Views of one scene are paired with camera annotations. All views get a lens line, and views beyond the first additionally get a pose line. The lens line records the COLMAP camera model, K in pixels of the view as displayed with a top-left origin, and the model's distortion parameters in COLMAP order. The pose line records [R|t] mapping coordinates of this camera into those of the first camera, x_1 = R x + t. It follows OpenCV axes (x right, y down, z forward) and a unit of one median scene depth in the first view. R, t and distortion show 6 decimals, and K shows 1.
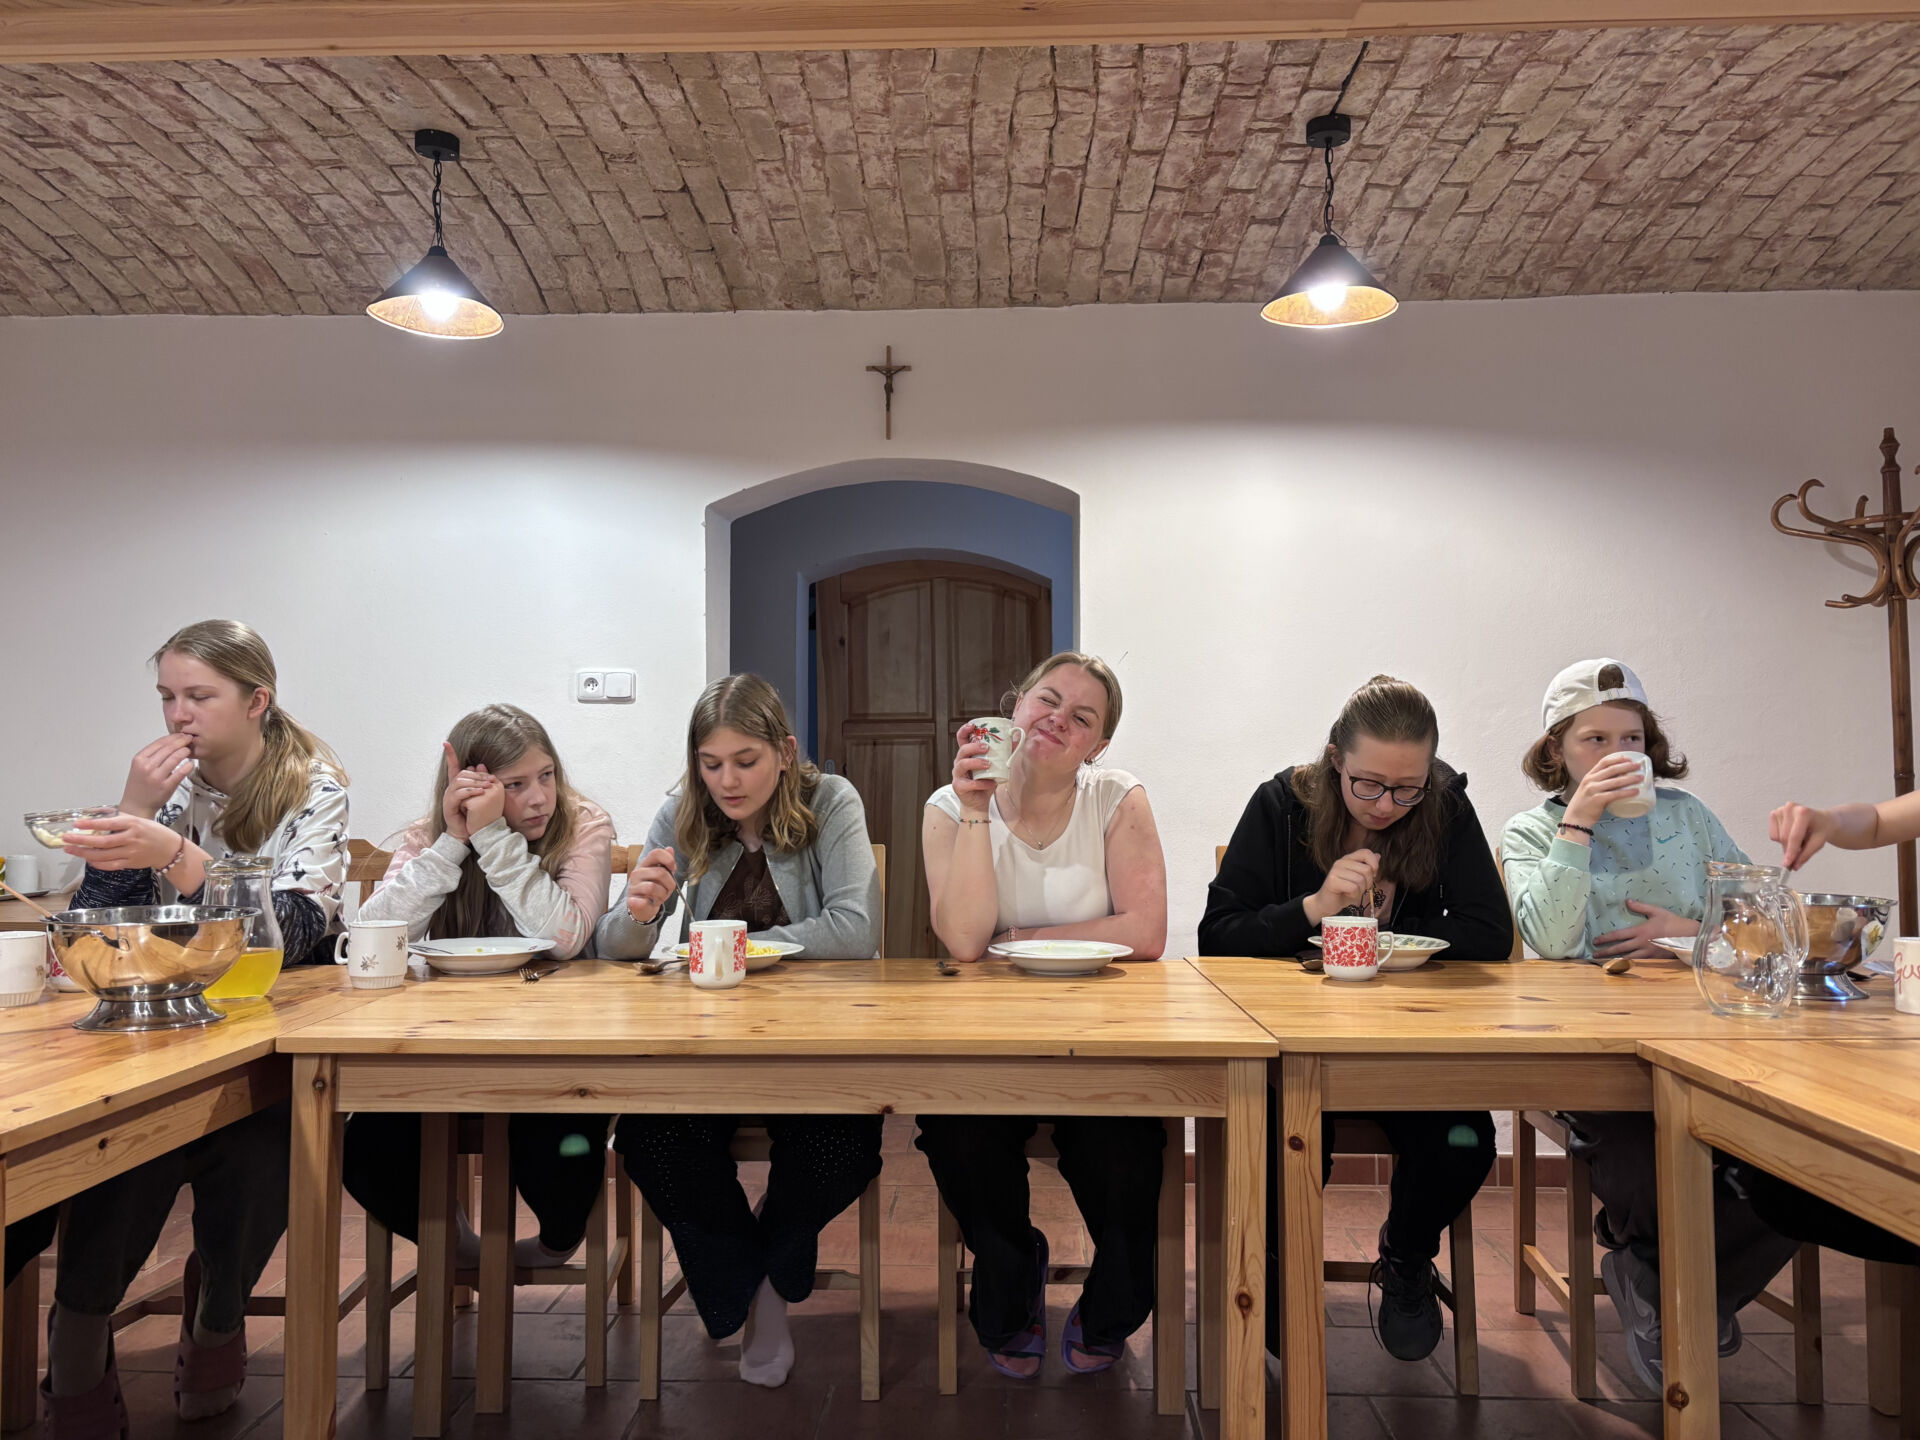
lens RADIAL K [[1453.8, 0, 959.3], [0, 1453.8, 718.4], [0, 0, 1]] dist [-0.029054, -0.014244]
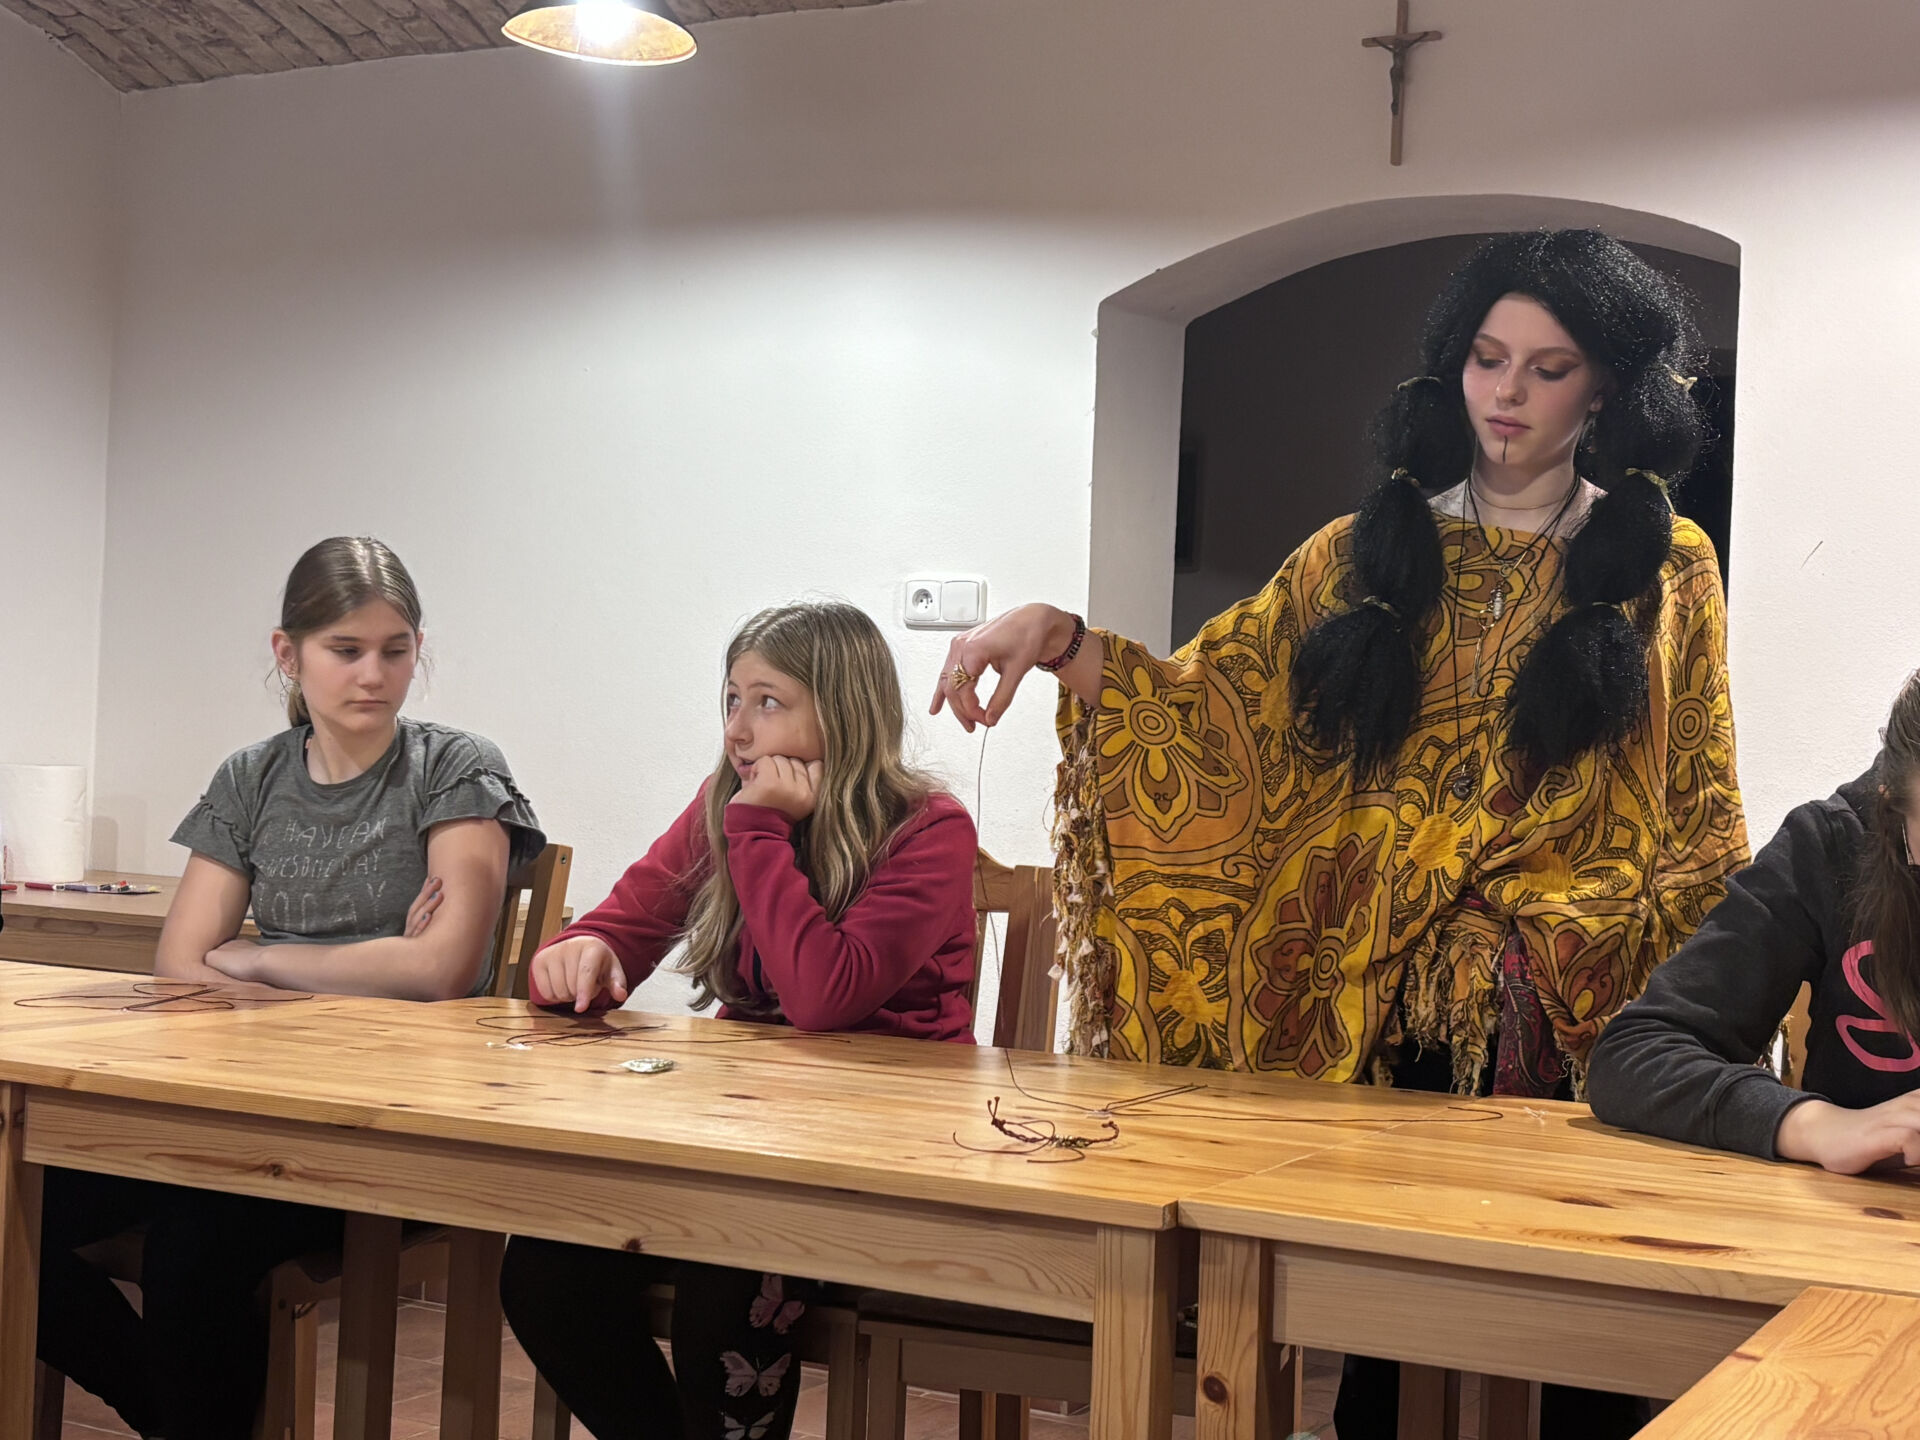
lens RADIAL K [[2619.9, 0, 960.1], [0, 2619.9, 721.7], [0, 0, 1]] dist [-0.017607, 0.000000]
pose [[0.882603, 0.024922, -0.469458, 0.285614], [-0.017571, 0.999645, 0.020035, 0.005880], [0.469790, -0.009434, 0.882728, 0.022434]]
